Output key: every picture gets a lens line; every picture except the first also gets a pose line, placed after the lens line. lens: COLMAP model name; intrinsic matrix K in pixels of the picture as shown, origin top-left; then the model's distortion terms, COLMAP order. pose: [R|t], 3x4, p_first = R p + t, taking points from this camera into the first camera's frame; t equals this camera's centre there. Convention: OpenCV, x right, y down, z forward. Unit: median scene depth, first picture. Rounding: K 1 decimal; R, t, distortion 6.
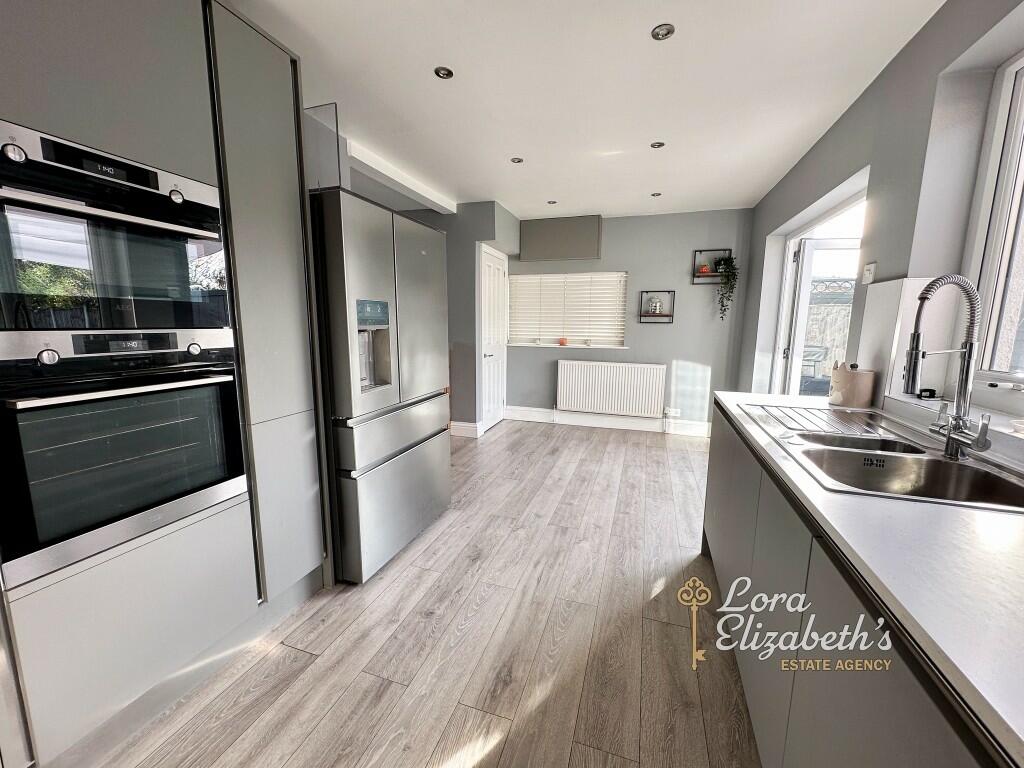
lens RADIAL K [[408.4, 0, 512.0], [0, 408.4, 384.8], [0, 0, 1]] dist [-0.002082, -0.000052]
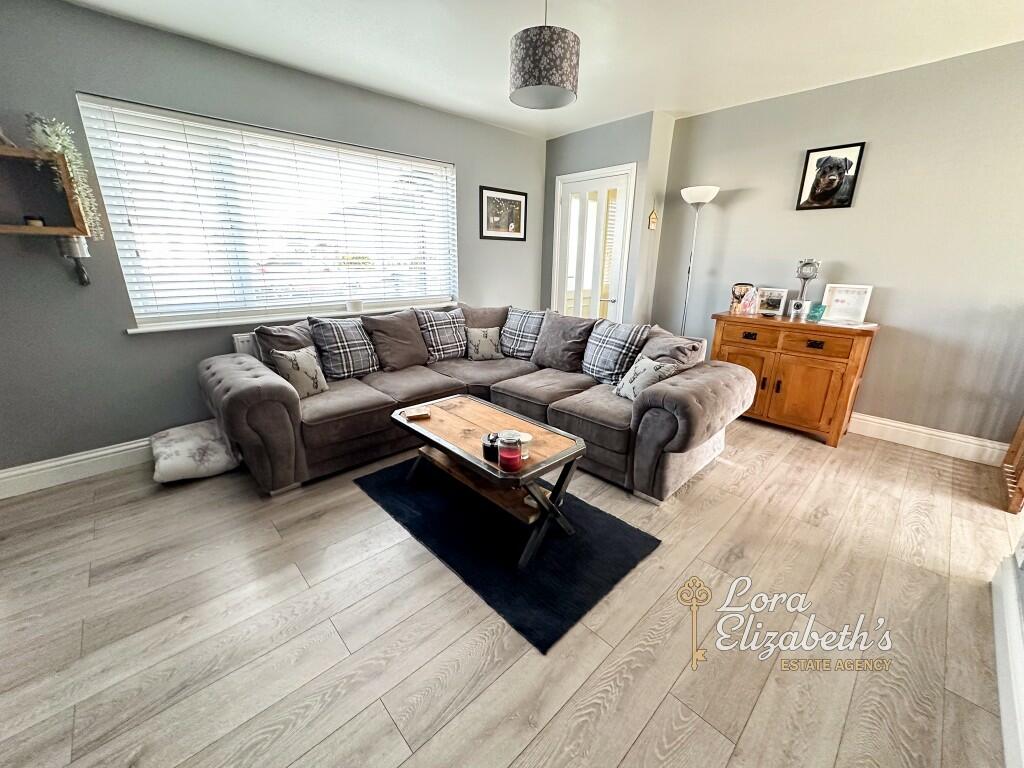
lens RADIAL K [[408.4, 0, 506.6], [0, 408.4, 385.3], [0, 0, 1]] dist [-0.002082, -0.000052]
pose [[0.881885, 0.142608, -0.449379, -0.149130], [-0.073880, 0.983181, 0.167022, 0.058062], [0.465640, -0.114094, 0.877589, -0.354742]]
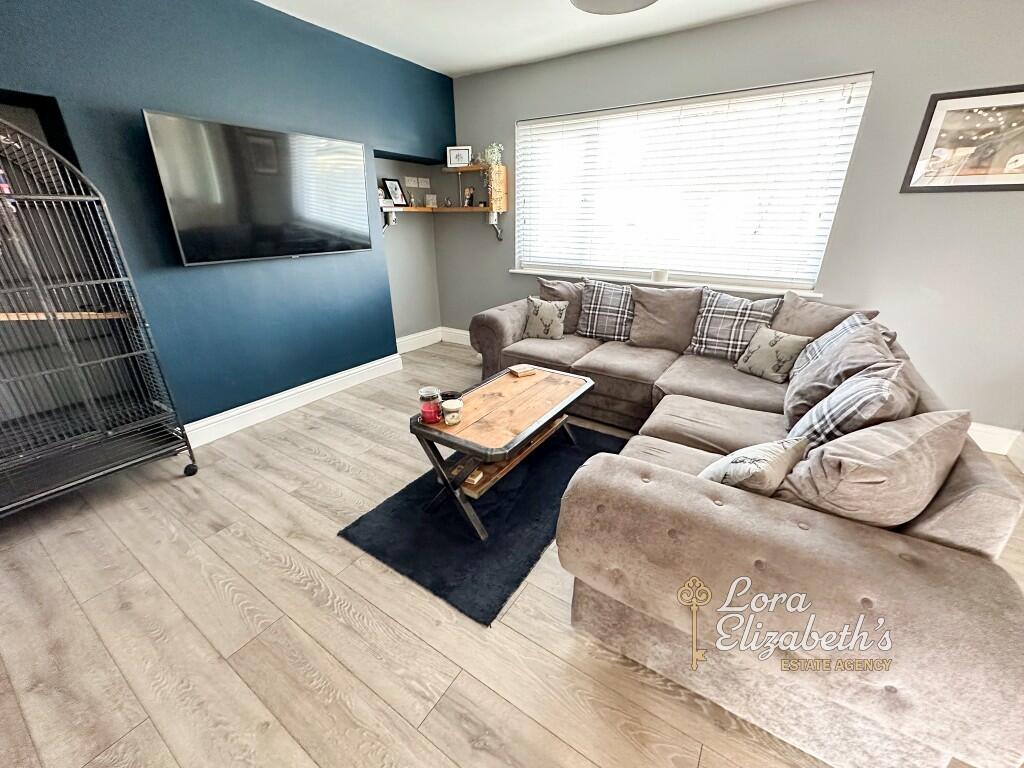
lens RADIAL K [[408.4, 0, 510.6], [0, 408.4, 381.1], [0, 0, 1]] dist [-0.002082, -0.000052]
pose [[-0.251619, 0.353100, -0.901115, 0.406245], [-0.145464, 0.906697, 0.395906, -0.170766], [0.956832, 0.230697, -0.176779, 1.032853]]
